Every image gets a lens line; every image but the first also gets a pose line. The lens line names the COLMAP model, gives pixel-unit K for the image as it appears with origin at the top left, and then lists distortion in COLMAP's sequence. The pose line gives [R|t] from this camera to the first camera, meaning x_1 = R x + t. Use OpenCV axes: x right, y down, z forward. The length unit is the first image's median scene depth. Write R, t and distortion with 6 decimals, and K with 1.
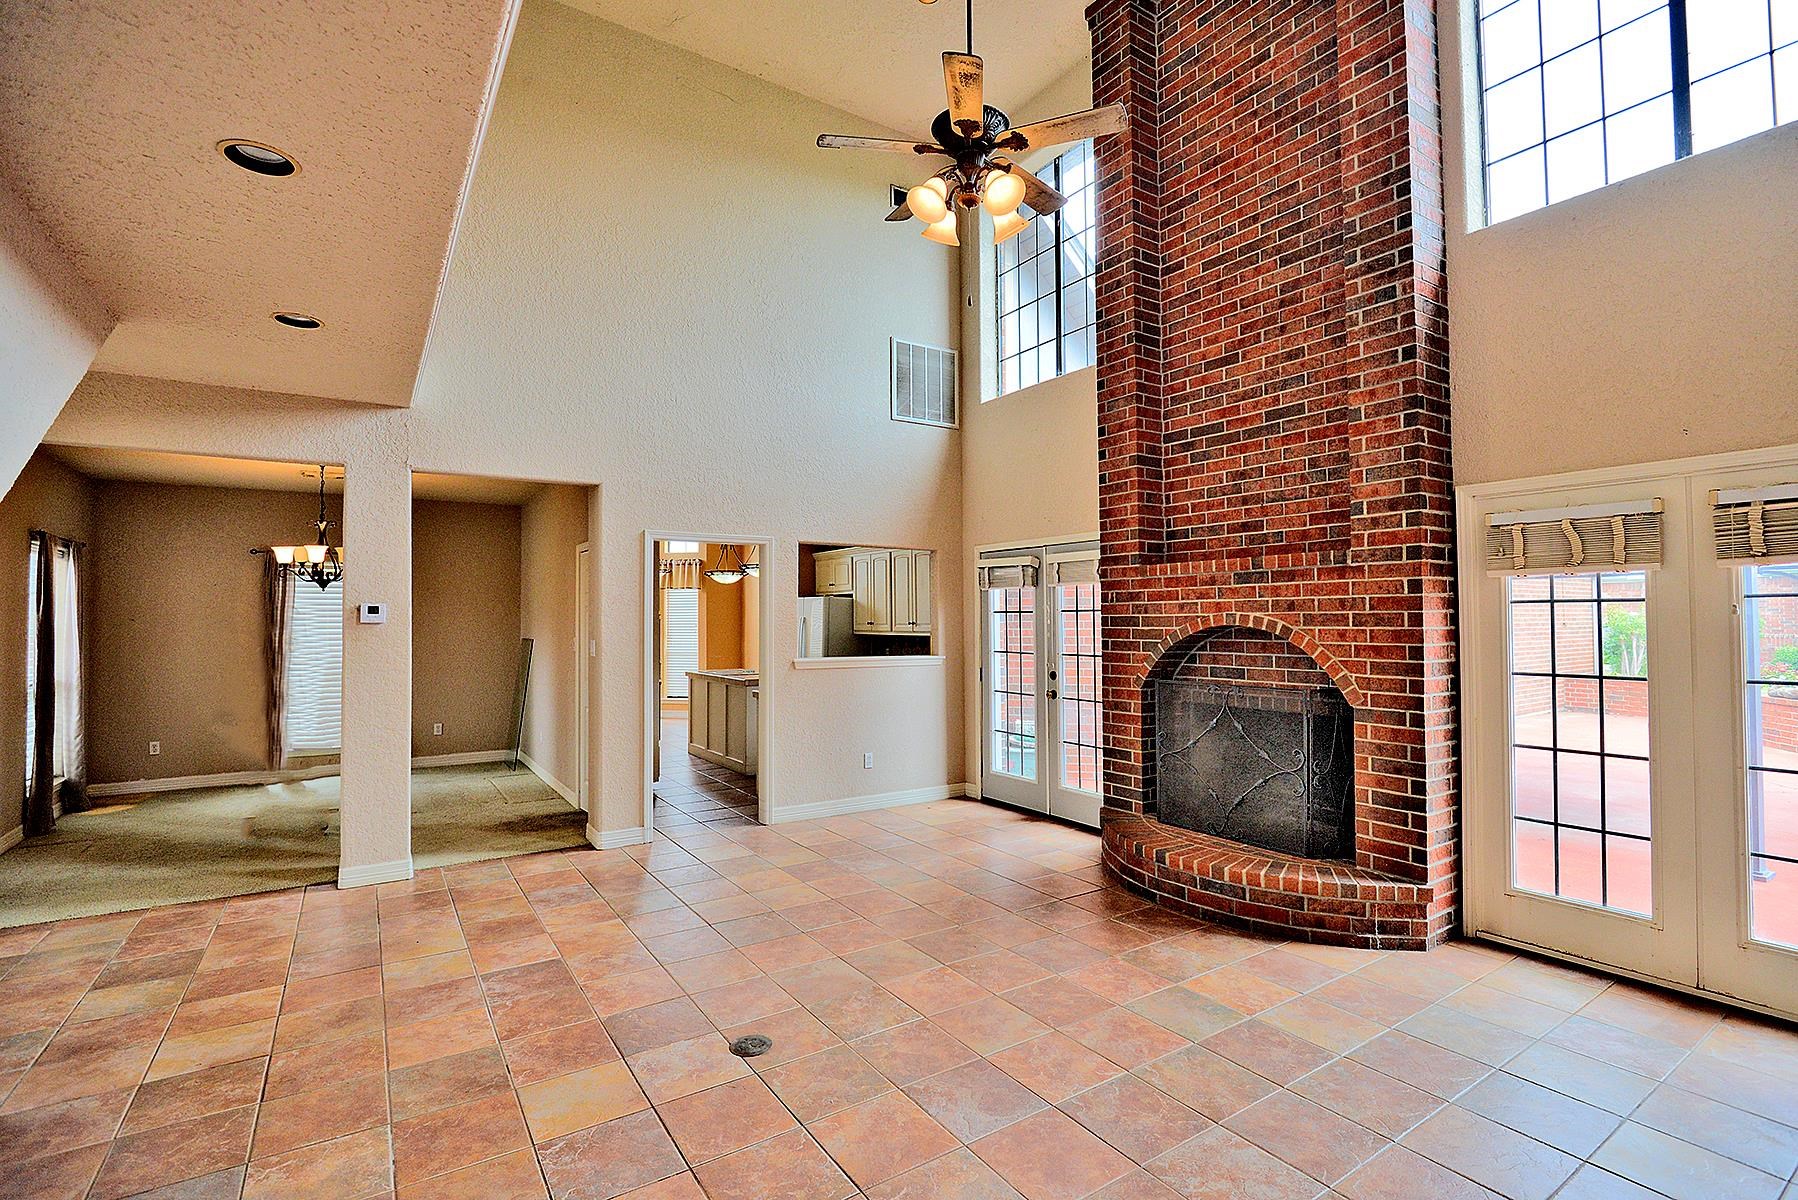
lens RADIAL K [[826.3, 0, 905.5], [0, 826.3, 596.7], [0, 0, 1]] dist [-0.011908, -0.001258]
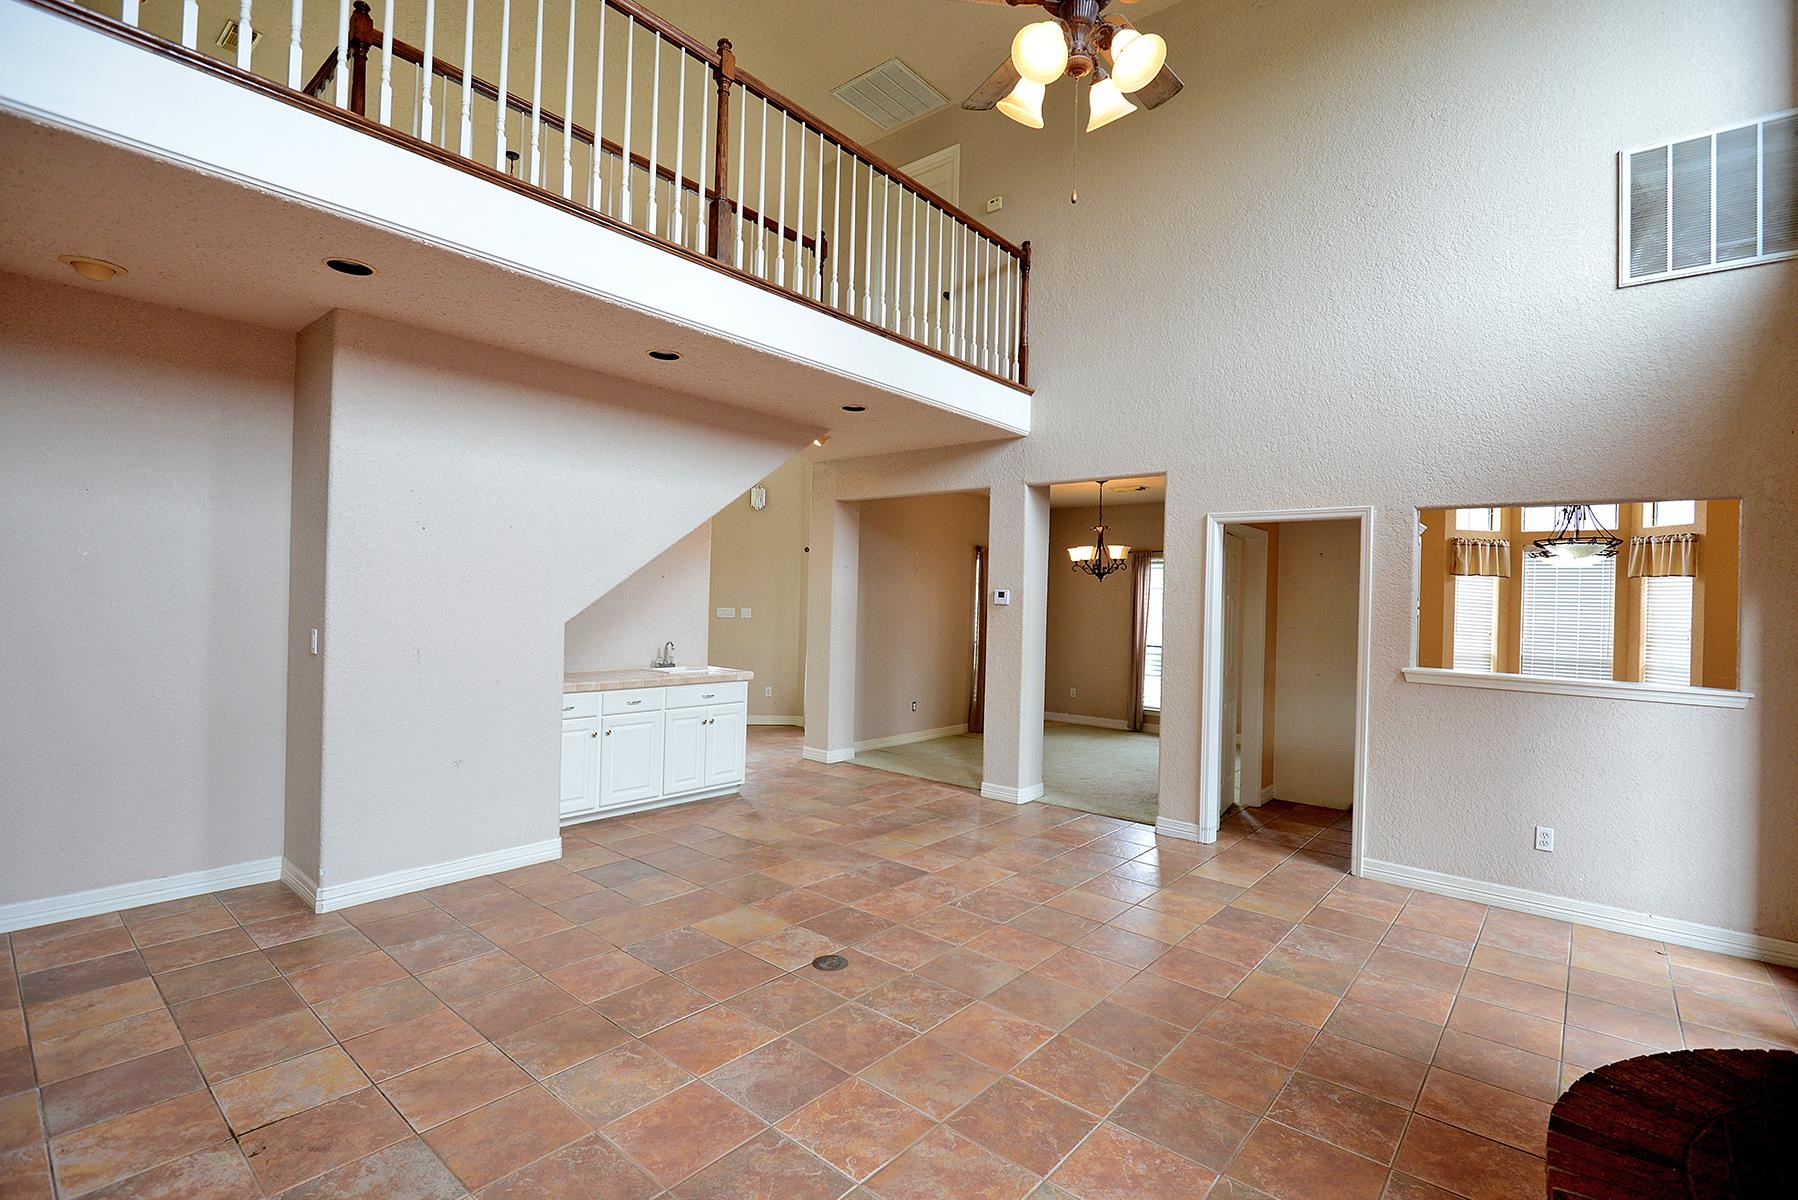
lens RADIAL K [[826.3, 0, 899.7], [0, 826.3, 606.2], [0, 0, 1]] dist [-0.011908, -0.001258]
pose [[0.274317, 0.020746, -0.961416, 0.797905], [-0.003151, 0.999781, 0.020675, 0.011157], [0.961634, -0.002642, 0.274322, 0.645894]]
